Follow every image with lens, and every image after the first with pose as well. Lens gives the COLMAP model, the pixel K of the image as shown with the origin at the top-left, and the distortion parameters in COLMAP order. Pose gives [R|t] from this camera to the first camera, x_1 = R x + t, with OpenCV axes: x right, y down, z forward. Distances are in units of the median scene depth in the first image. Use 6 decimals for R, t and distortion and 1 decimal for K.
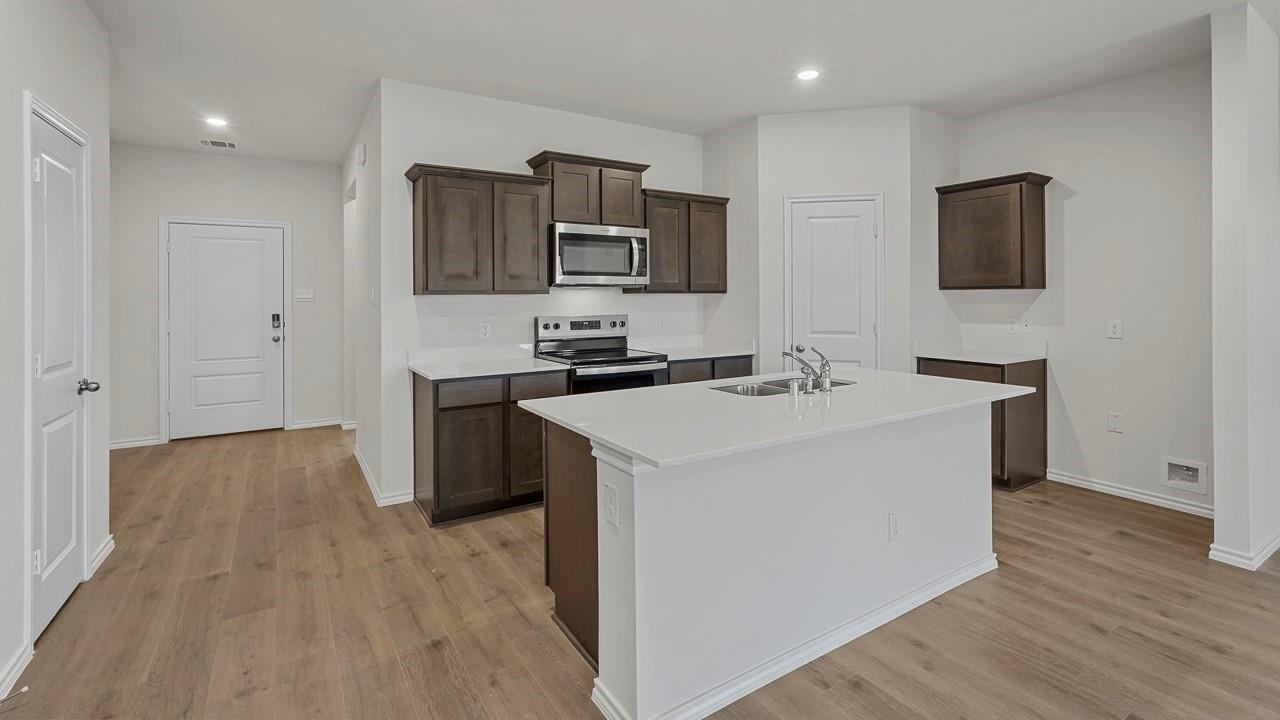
lens RADIAL K [[571.1, 0, 638.2], [0, 571.1, 318.3], [0, 0, 1]] dist [-0.000179, 0.000190]
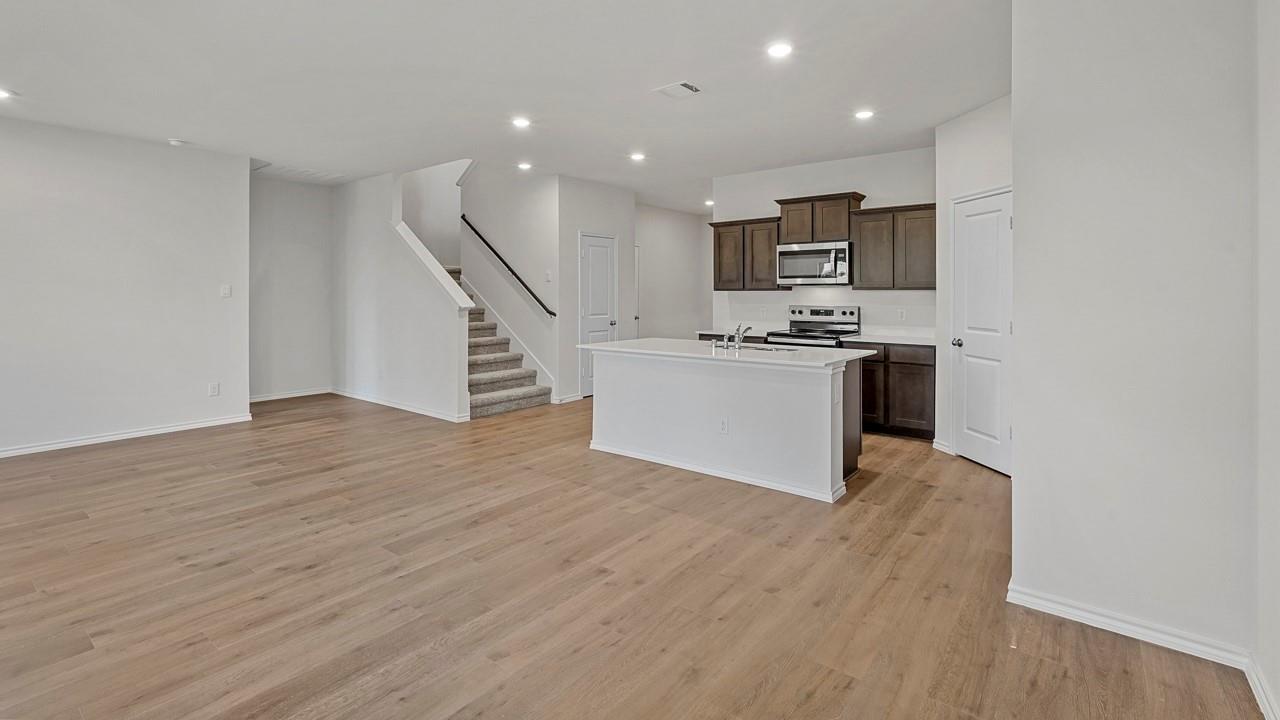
lens RADIAL K [[571.1, 0, 638.2], [0, 571.1, 318.3], [0, 0, 1]] dist [-0.000179, 0.000190]
pose [[0.318609, 0.048170, -0.946661, 1.129513], [-0.037931, 0.998556, 0.038044, -0.010723], [0.947127, 0.023786, 0.319976, 0.123604]]
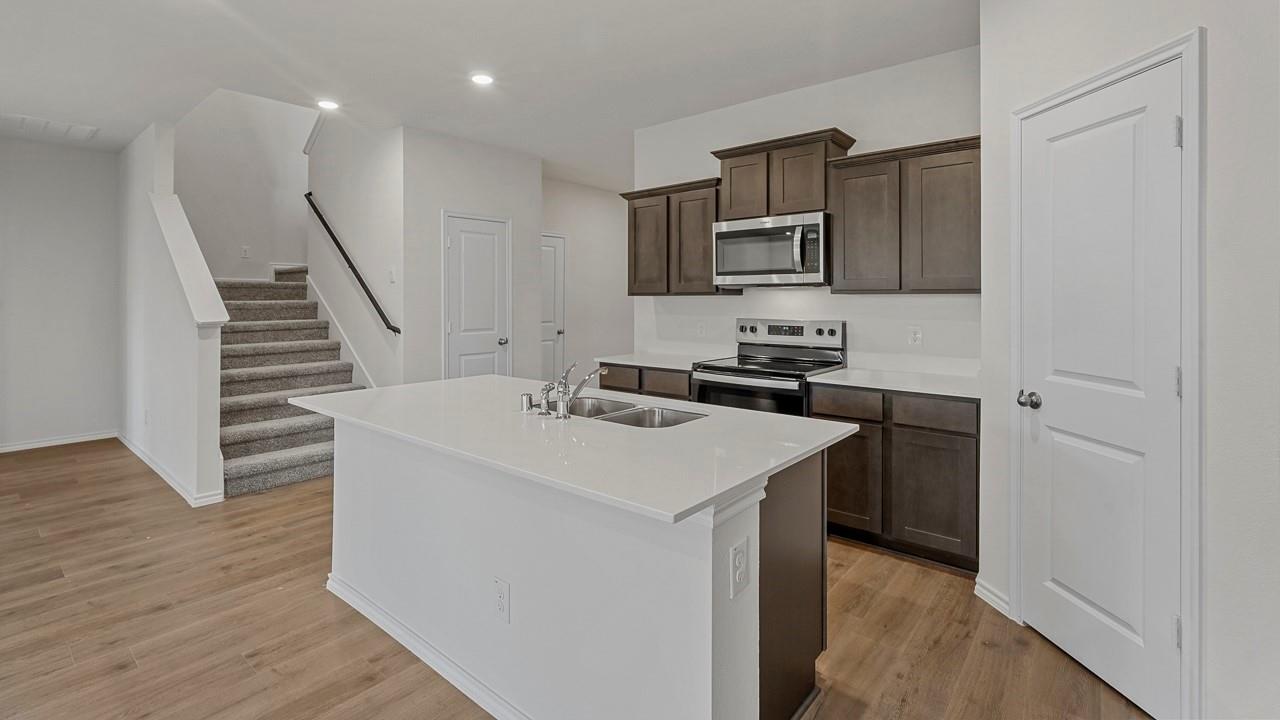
lens RADIAL K [[571.1, 0, 638.2], [0, 571.1, 318.3], [0, 0, 1]] dist [-0.000179, 0.000190]
pose [[0.296556, 0.037072, -0.954296, 0.697090], [-0.038678, 0.998893, 0.026785, -0.021991], [0.954232, 0.028967, 0.297662, 0.536722]]
